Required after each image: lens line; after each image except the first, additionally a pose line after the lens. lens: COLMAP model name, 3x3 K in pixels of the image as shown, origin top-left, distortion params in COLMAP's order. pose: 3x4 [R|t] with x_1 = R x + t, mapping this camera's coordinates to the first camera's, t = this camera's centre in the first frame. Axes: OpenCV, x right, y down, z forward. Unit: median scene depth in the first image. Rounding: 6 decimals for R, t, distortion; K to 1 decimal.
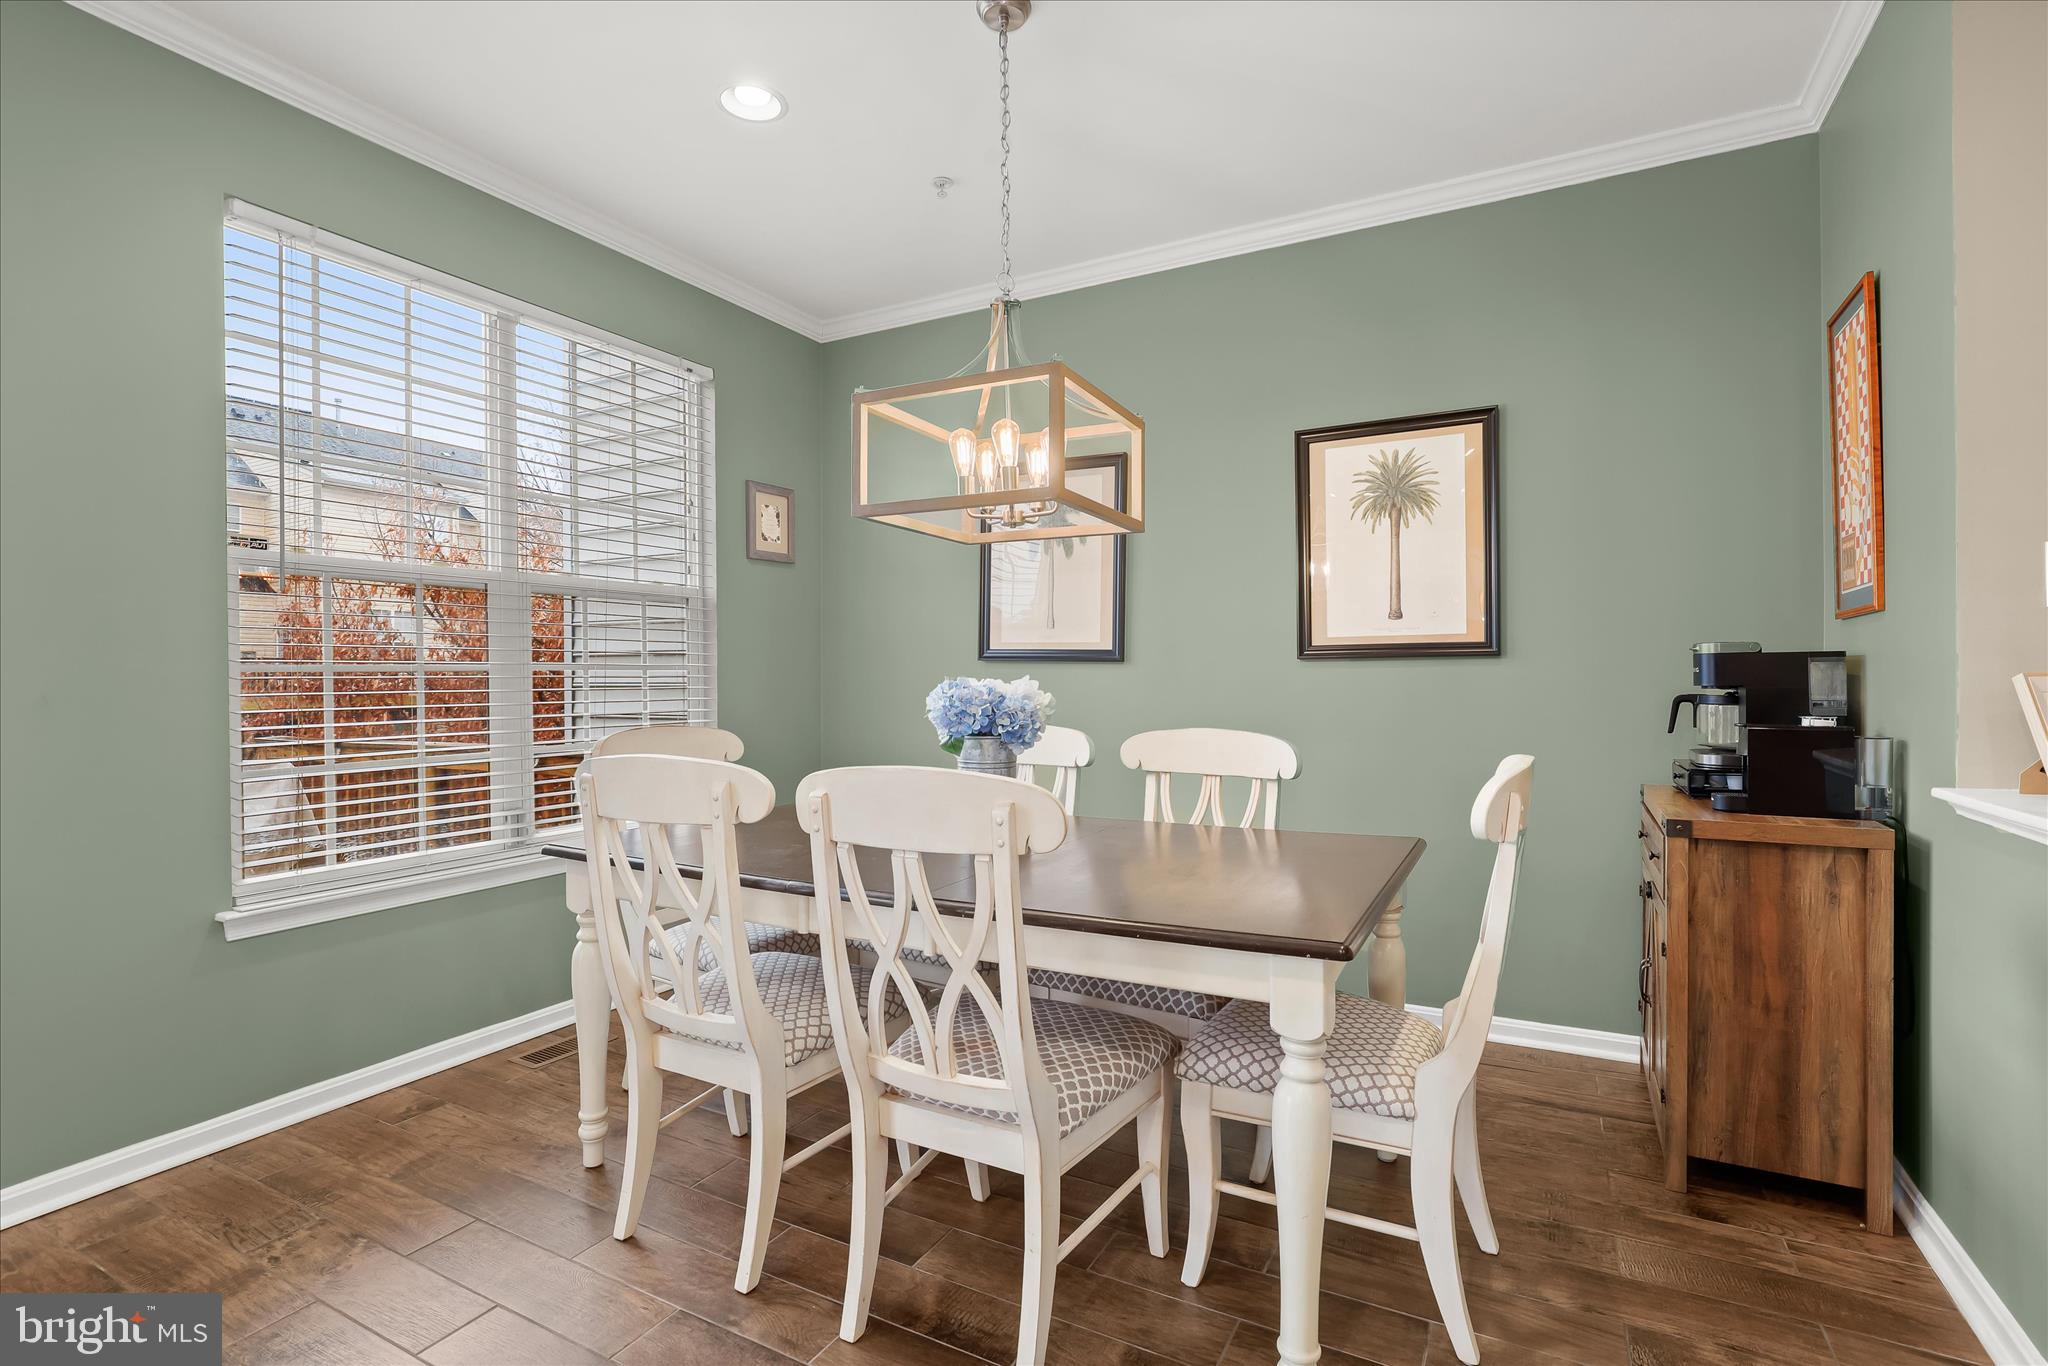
lens RADIAL K [[956.1, 0, 1045.8], [0, 956.1, 683.3], [0, 0, 1]] dist [-0.005874, -0.000647]
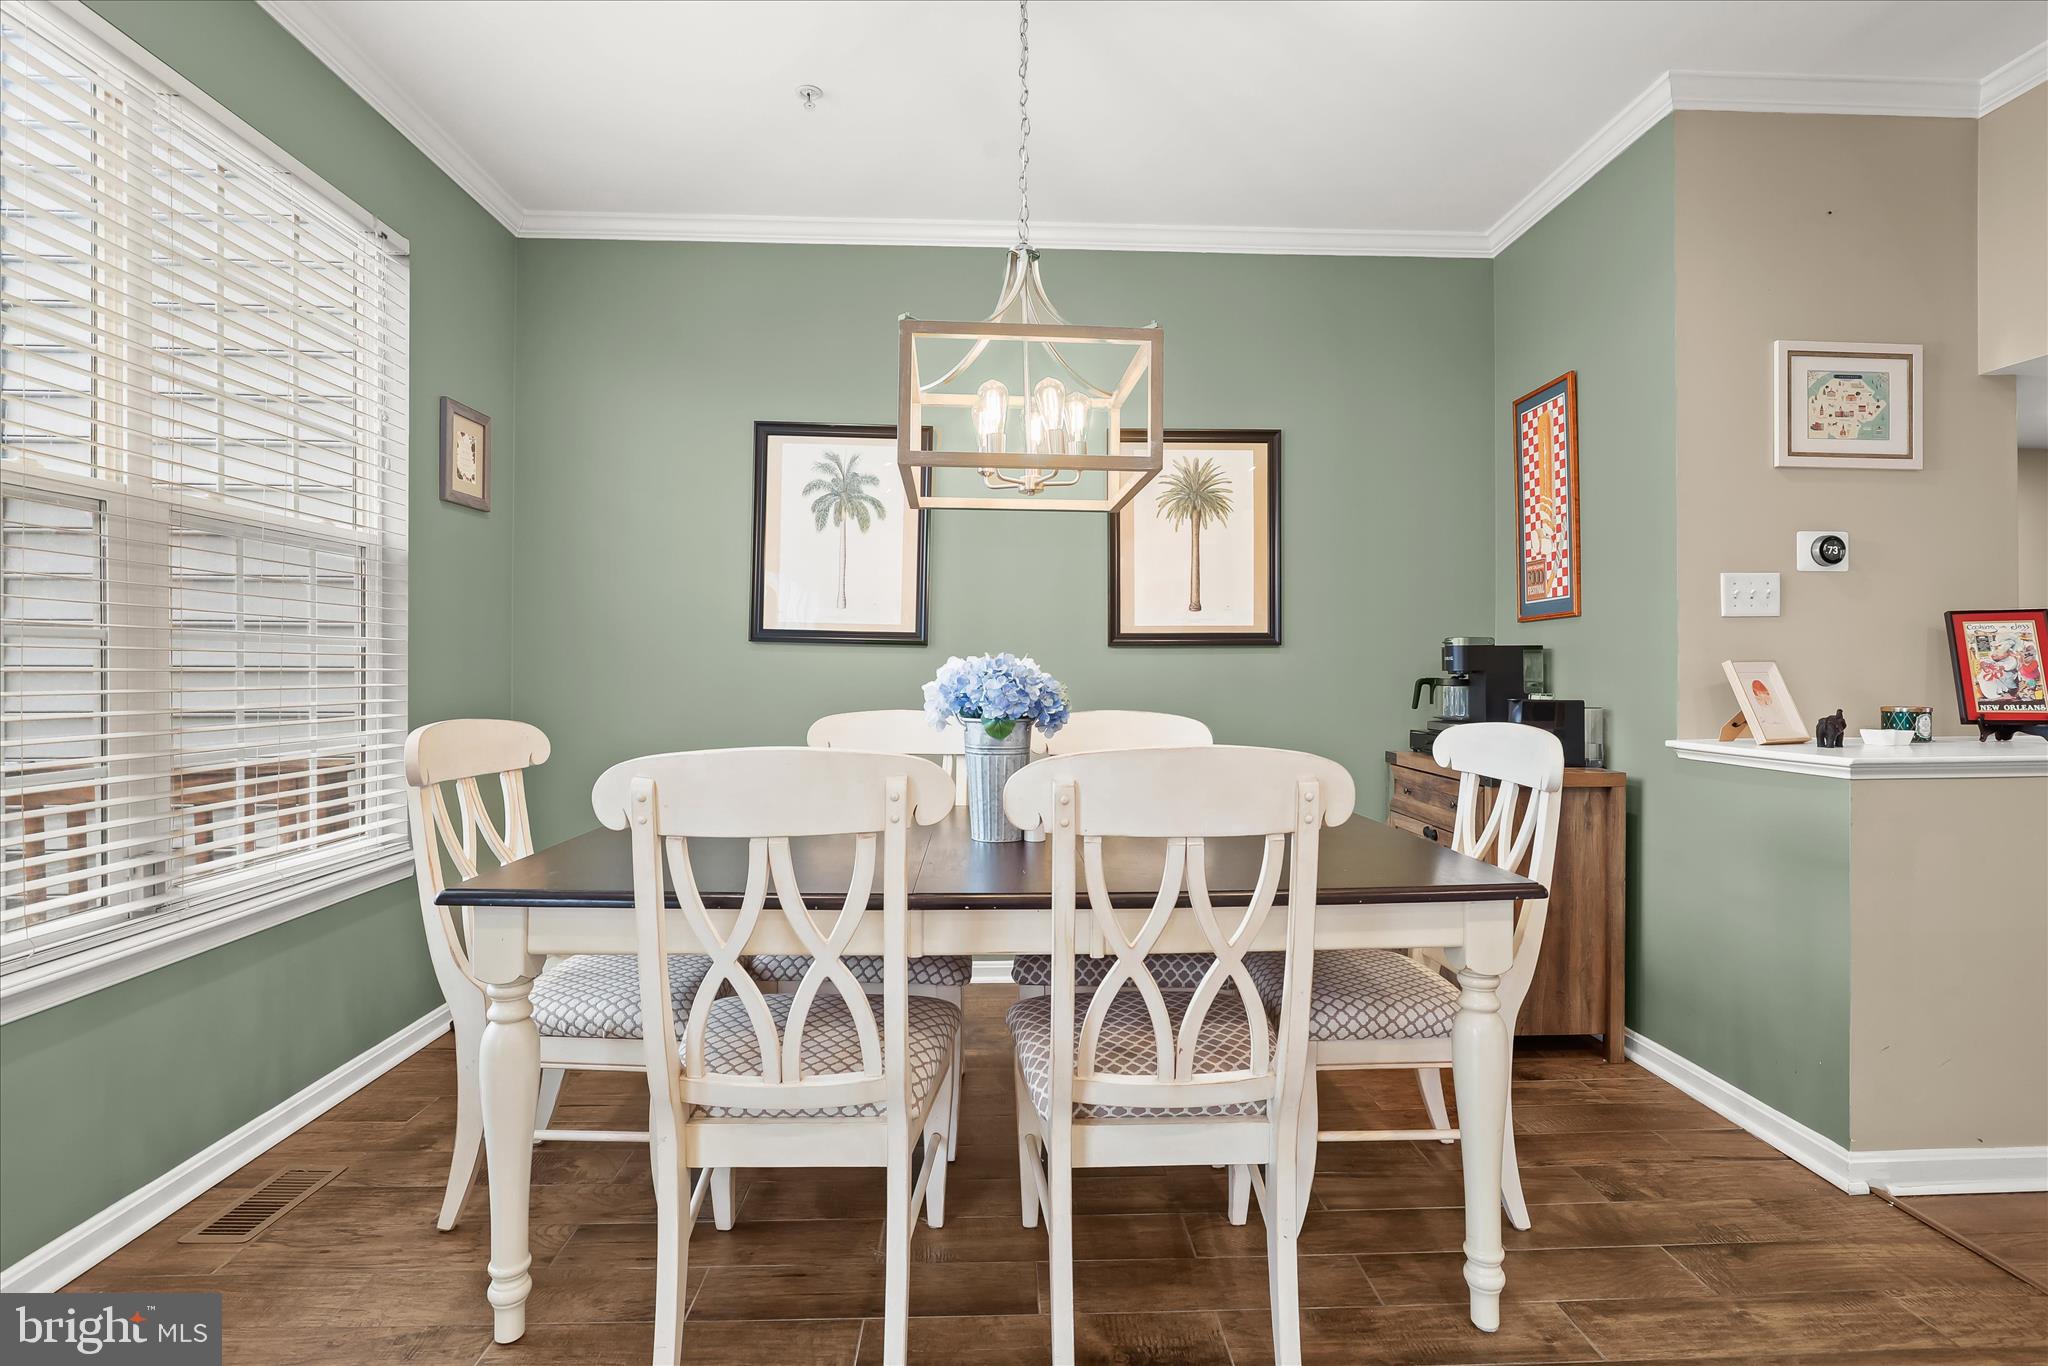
lens RADIAL K [[956.1, 0, 1036.6], [0, 956.1, 674.6], [0, 0, 1]] dist [-0.005874, -0.000647]
pose [[0.865161, 0.004444, 0.501475, -0.415364], [-0.002696, 0.999987, -0.004211, 0.013873], [-0.501487, 0.002291, 0.865162, 0.162158]]
